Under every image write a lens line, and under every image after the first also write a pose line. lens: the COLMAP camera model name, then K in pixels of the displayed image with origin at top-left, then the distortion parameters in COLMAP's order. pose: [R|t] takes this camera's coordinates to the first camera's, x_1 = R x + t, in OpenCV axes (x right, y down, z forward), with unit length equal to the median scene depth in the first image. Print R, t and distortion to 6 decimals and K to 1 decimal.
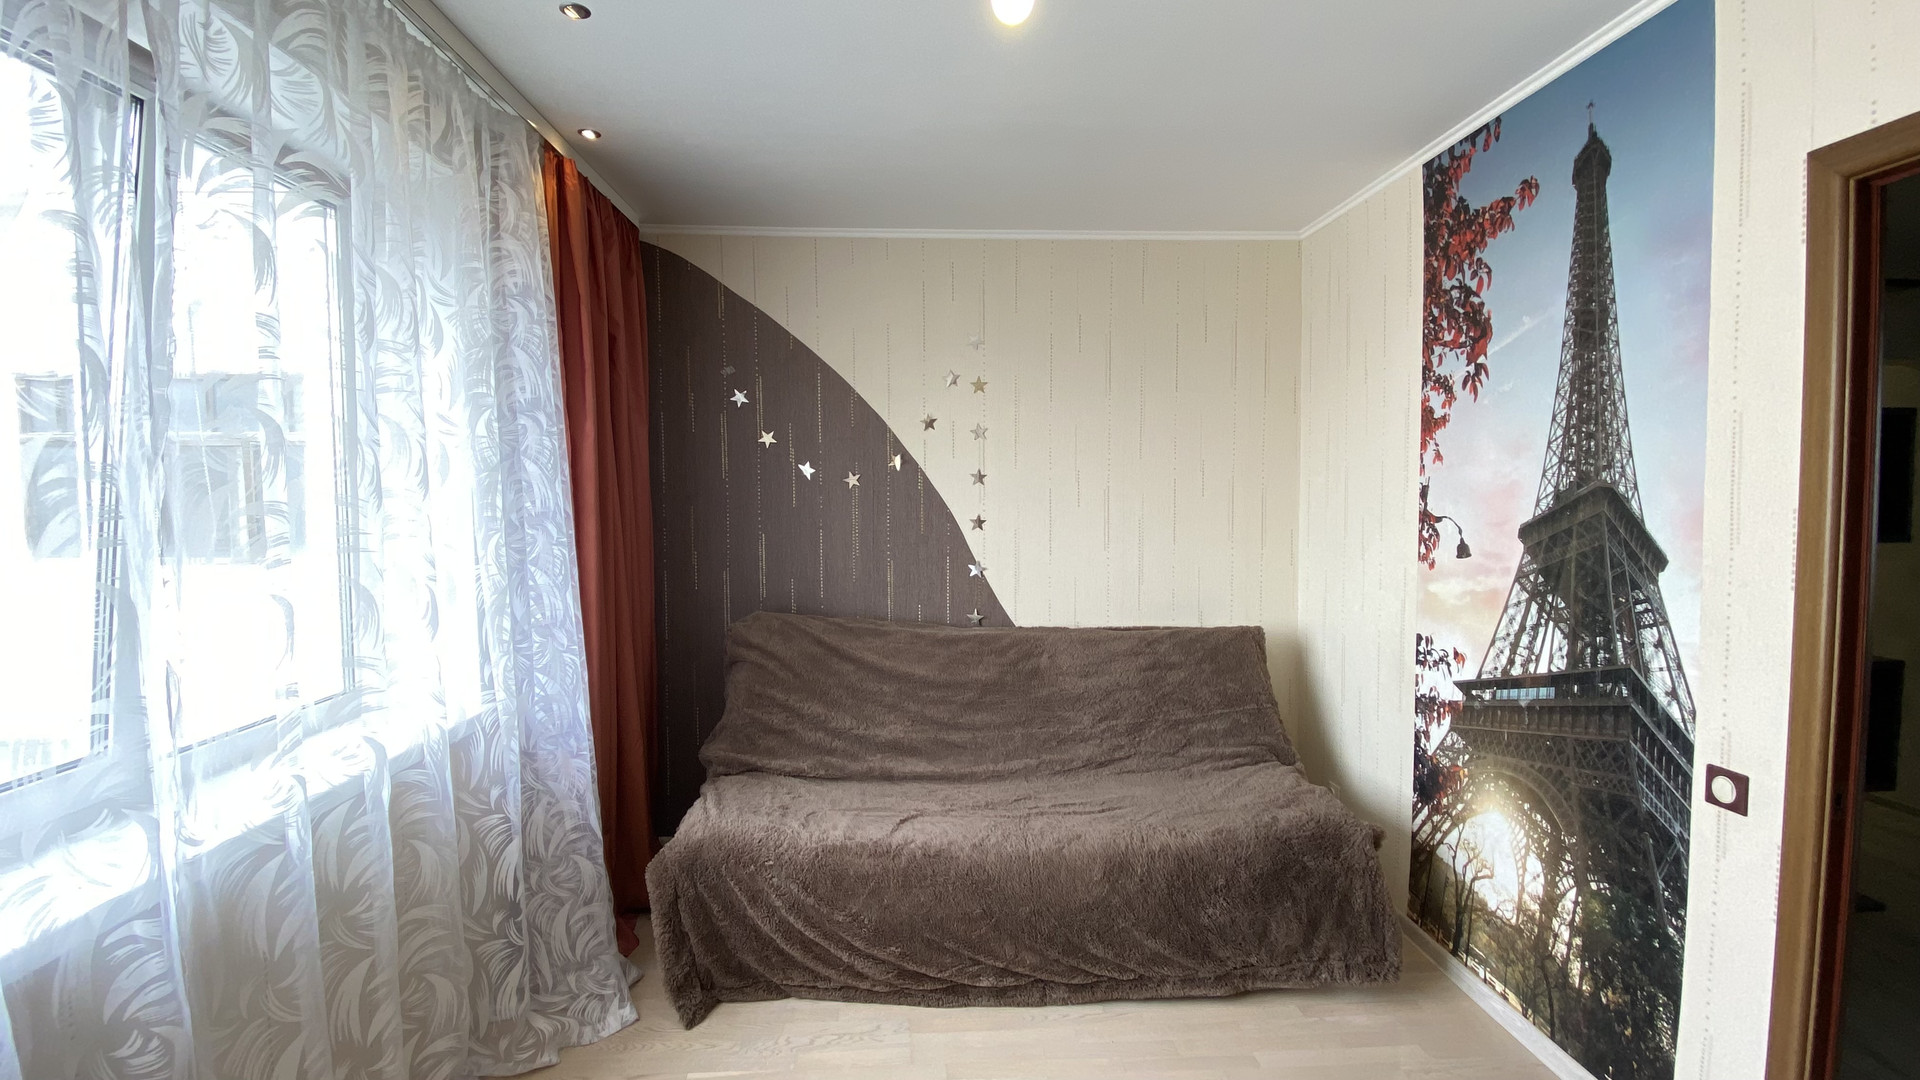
lens RADIAL K [[814.3, 0, 960.0], [0, 814.3, 540.0], [0, 0, 1]] dist [0.000096, -0.000246]
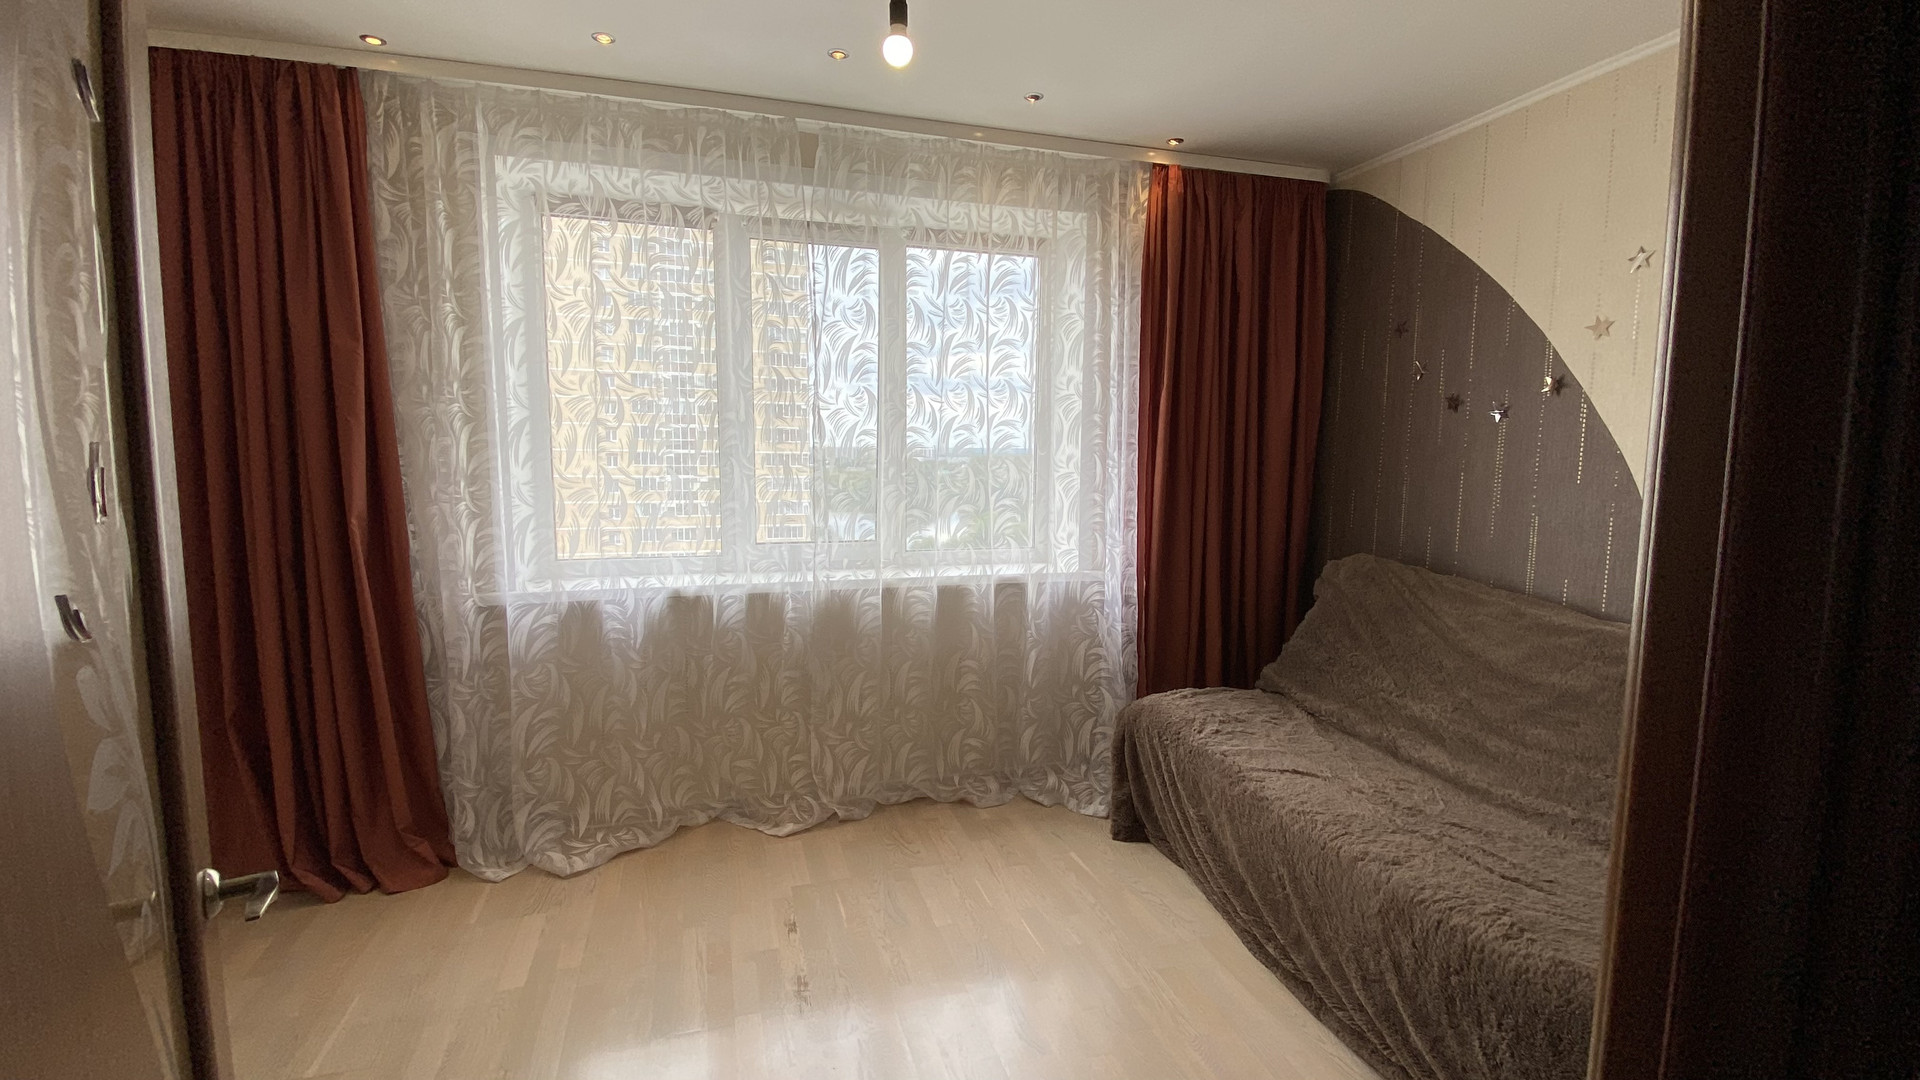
lens RADIAL K [[814.3, 0, 960.0], [0, 814.3, 540.0], [0, 0, 1]] dist [0.000096, -0.000246]
pose [[0.231237, 0.113230, -0.966286, 0.651291], [-0.065749, 0.992752, 0.100597, 0.007240], [0.970673, 0.040271, 0.237006, 0.345134]]
